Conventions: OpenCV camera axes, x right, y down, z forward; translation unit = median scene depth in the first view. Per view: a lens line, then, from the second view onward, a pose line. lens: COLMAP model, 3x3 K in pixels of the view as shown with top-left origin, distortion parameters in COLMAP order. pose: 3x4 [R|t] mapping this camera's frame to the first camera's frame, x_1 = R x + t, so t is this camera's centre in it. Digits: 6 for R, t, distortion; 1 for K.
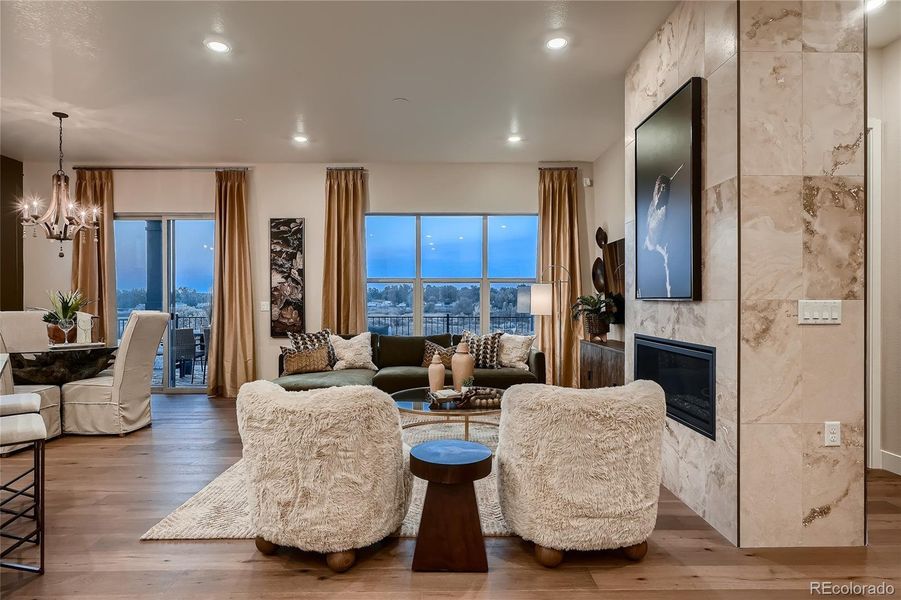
lens RADIAL K [[509.1, 0, 443.6], [0, 509.1, 302.9], [0, 0, 1]] dist [-0.001849, 0.000299]
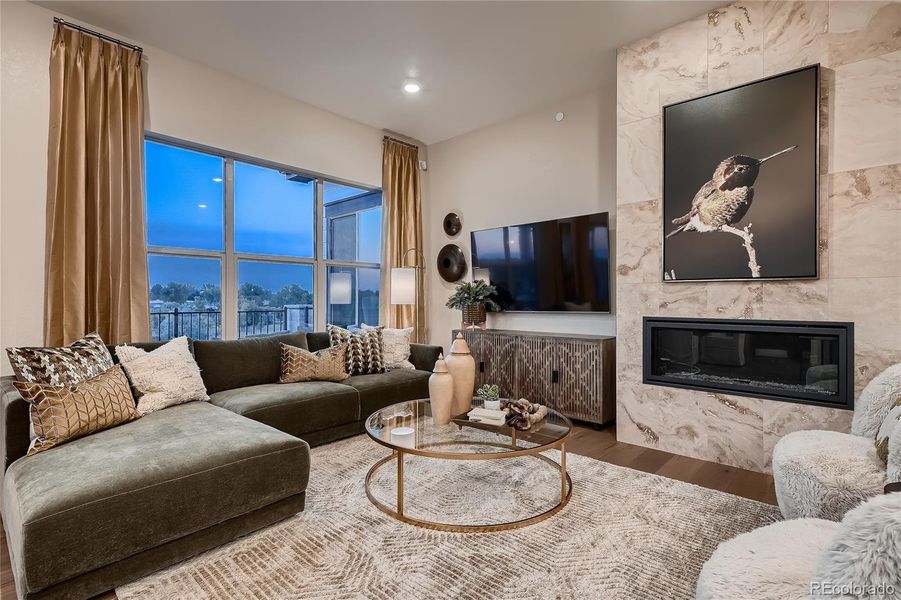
lens RADIAL K [[434.4, 0, 446.9], [0, 434.4, 300.3], [0, 0, 1]] dist [0.012441, -0.004949]
pose [[0.666424, -0.001065, 0.745572, -0.601412], [0.002231, 0.999997, -0.000565, 0.033592], [-0.745570, 0.002040, 0.666425, 0.861803]]
